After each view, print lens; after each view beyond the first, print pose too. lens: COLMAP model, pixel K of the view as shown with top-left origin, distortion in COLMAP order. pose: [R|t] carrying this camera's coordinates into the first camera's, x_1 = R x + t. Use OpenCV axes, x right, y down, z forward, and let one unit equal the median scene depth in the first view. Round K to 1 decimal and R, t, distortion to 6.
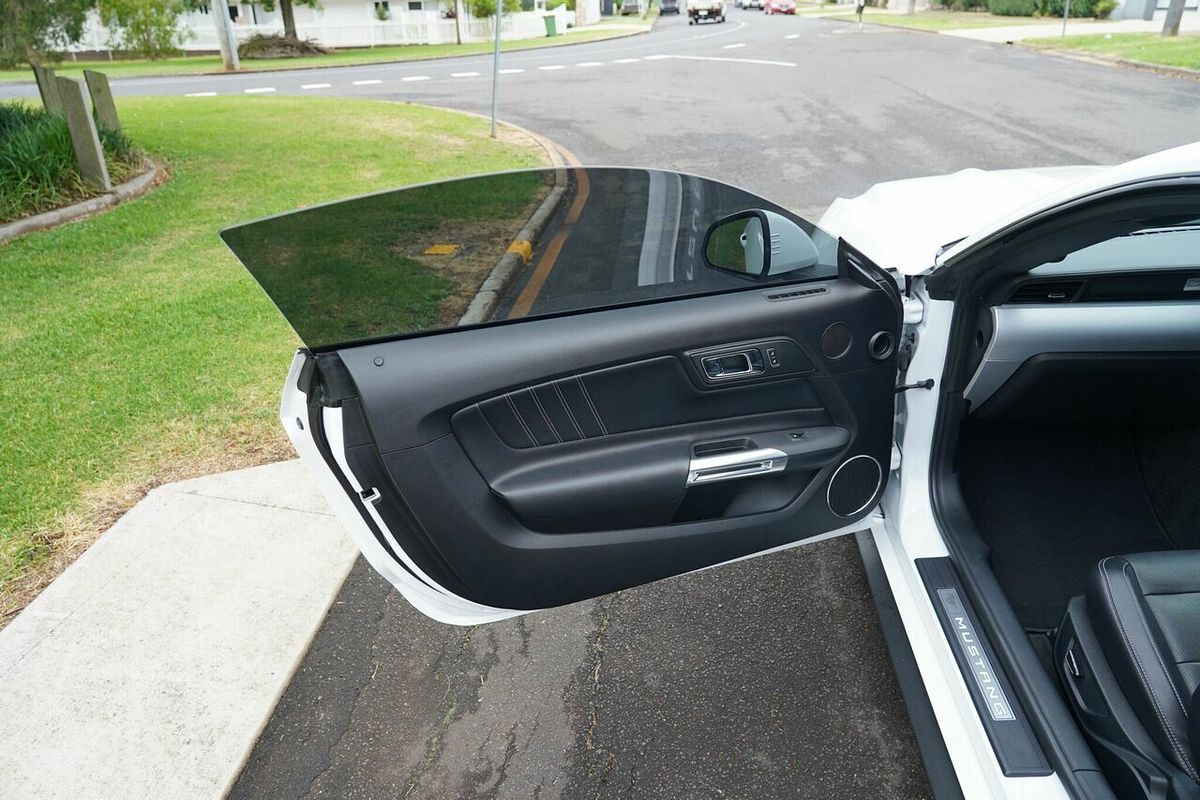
lens RADIAL K [[804.6, 0, 605.8], [0, 804.6, 405.3], [0, 0, 1]] dist [-0.011697, 0.008448]
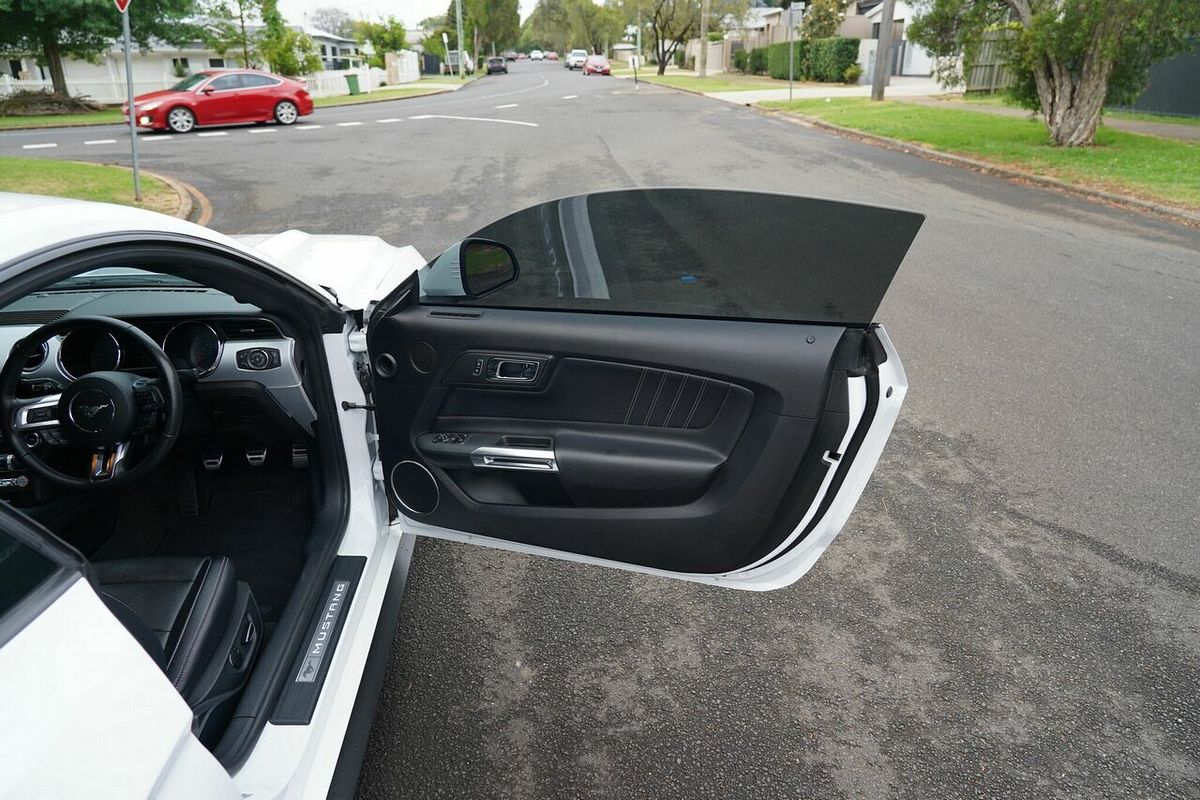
lens RADIAL K [[812.0, 0, 600.8], [0, 812.0, 394.9], [0, 0, 1]] dist [-0.008361, 0.005554]
pose [[0.986770, -0.048876, 0.154580, 0.088489], [0.060315, 0.995708, -0.070193, 0.003955], [-0.150486, 0.078588, 0.985484, -0.018945]]
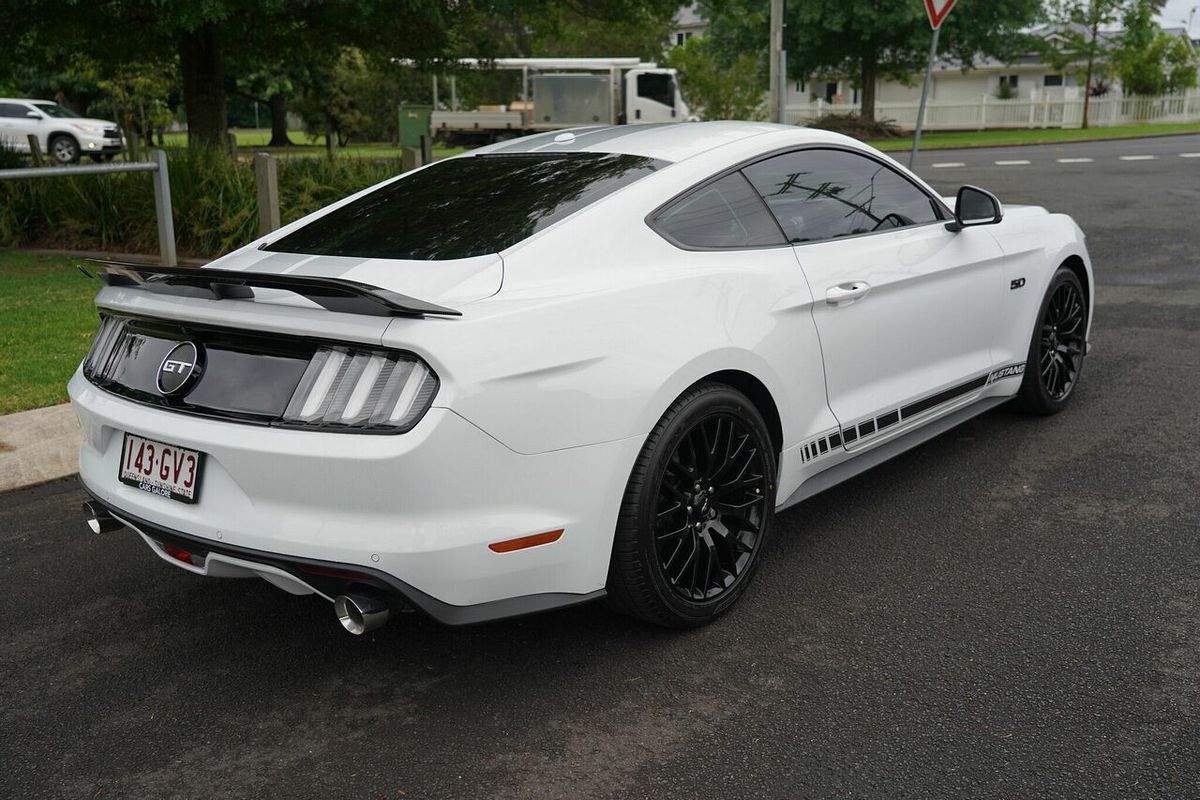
lens RADIAL K [[1152.0, 0, 594.7], [0, 1152.0, 388.9], [0, 0, 1]] dist [0.037700, 0.000000]
pose [[0.811482, 0.143308, -0.566533, 0.127617], [-0.253570, 0.959792, -0.120419, 0.041652], [0.526497, 0.241374, 0.815193, -0.091020]]
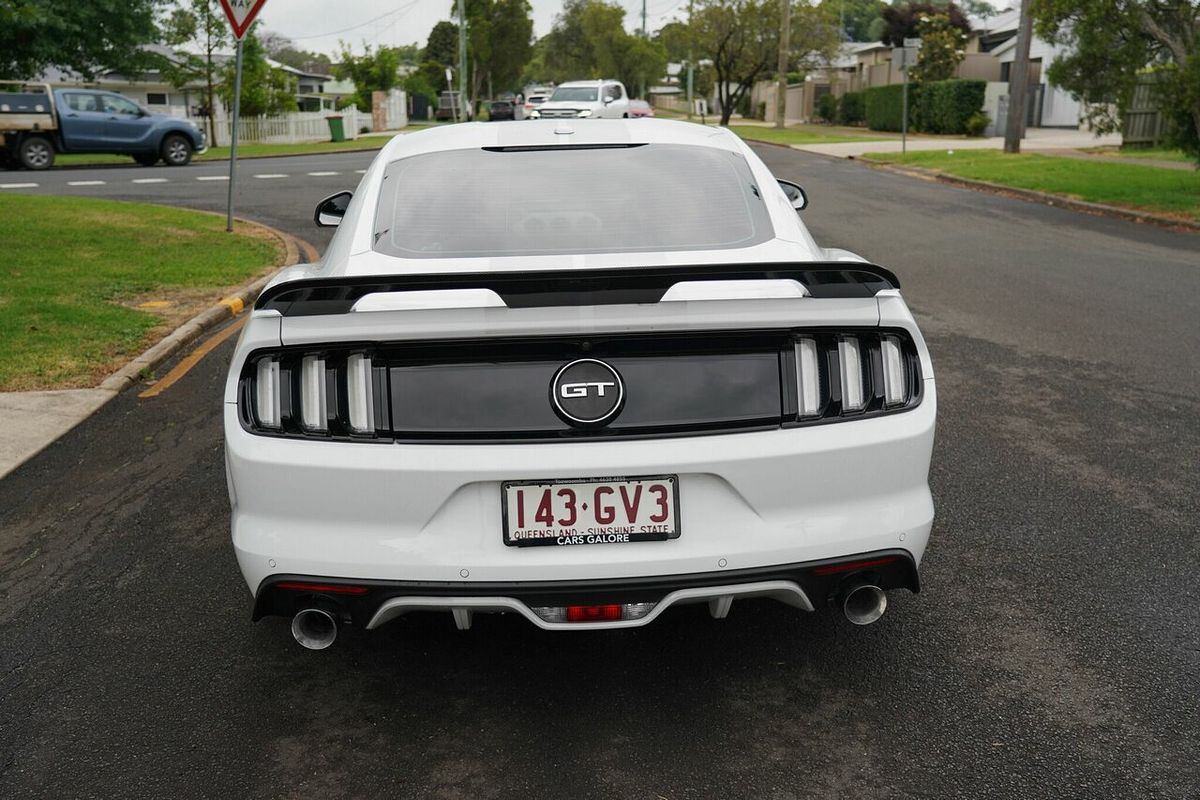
lens RADIAL K [[1152.0, 0, 597.4], [0, 1152.0, 403.7], [0, 0, 1]] dist [0.037700, 0.000000]
pose [[0.989849, -0.007353, 0.141934, 0.031344], [0.037306, 0.977085, -0.209556, 0.055260], [-0.137140, 0.212723, 0.967441, -0.109325]]
